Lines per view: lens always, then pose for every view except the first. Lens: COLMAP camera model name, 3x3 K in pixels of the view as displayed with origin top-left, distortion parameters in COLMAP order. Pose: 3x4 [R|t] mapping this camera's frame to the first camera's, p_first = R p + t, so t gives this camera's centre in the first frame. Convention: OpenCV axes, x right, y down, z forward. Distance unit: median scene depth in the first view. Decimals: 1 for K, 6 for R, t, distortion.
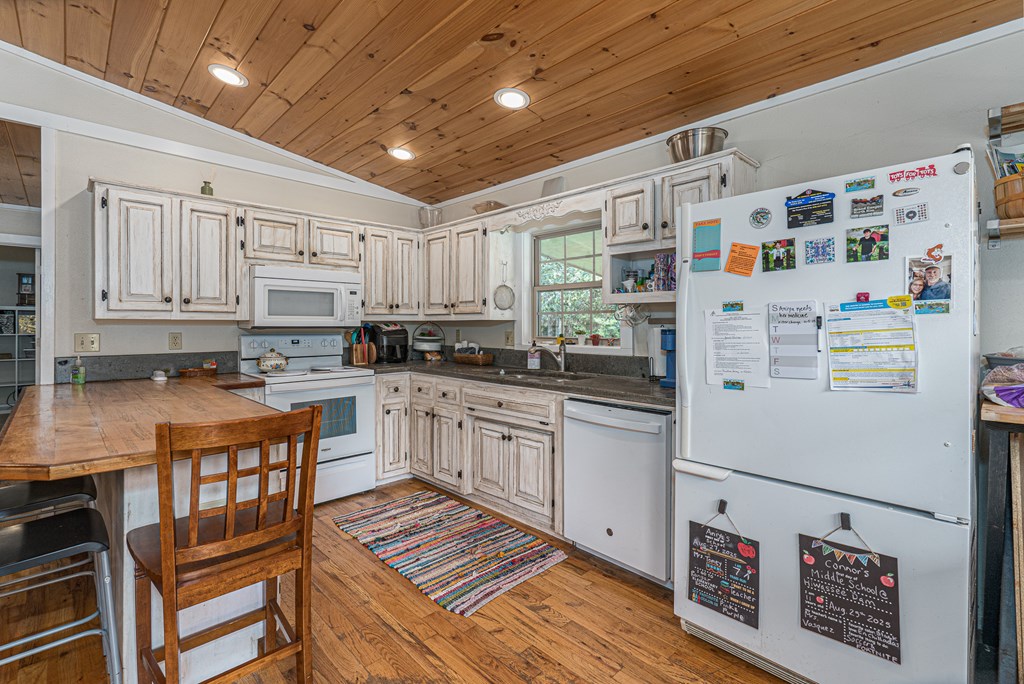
lens RADIAL K [[466.8, 0, 515.8], [0, 466.8, 323.7], [0, 0, 1]] dist [-0.001885, 0.000972]
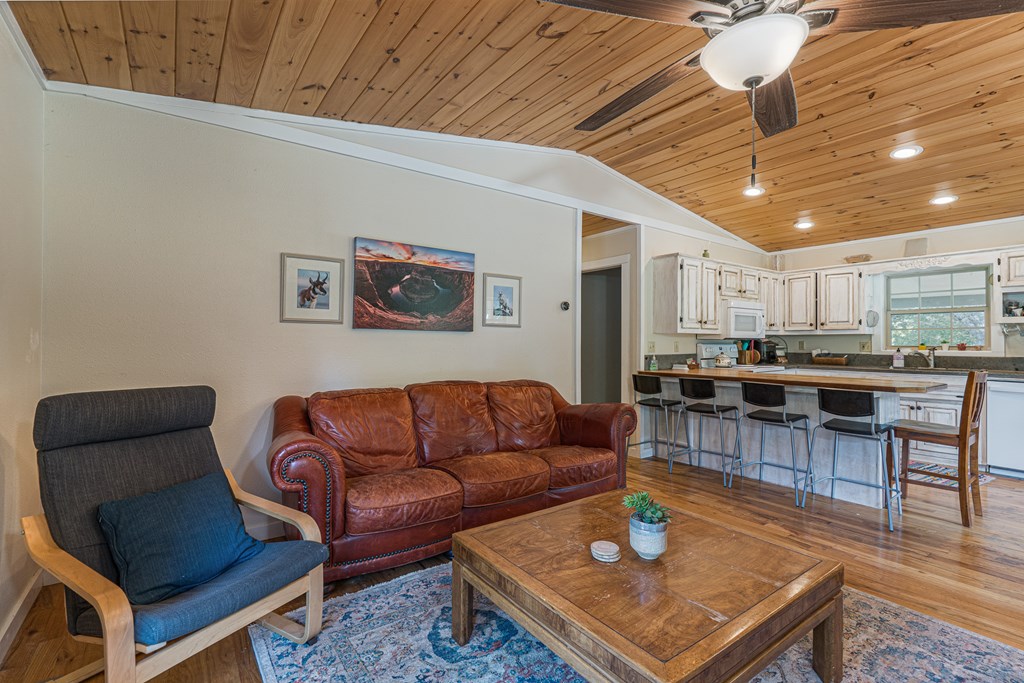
lens RADIAL K [[466.8, 0, 506.8], [0, 466.8, 339.2], [0, 0, 1]] dist [-0.001885, 0.000972]
pose [[0.990743, 0.001481, -0.135744, -1.196476], [-0.002197, 0.999984, -0.005127, 0.023108], [0.135735, 0.005378, 0.990731, -0.767589]]
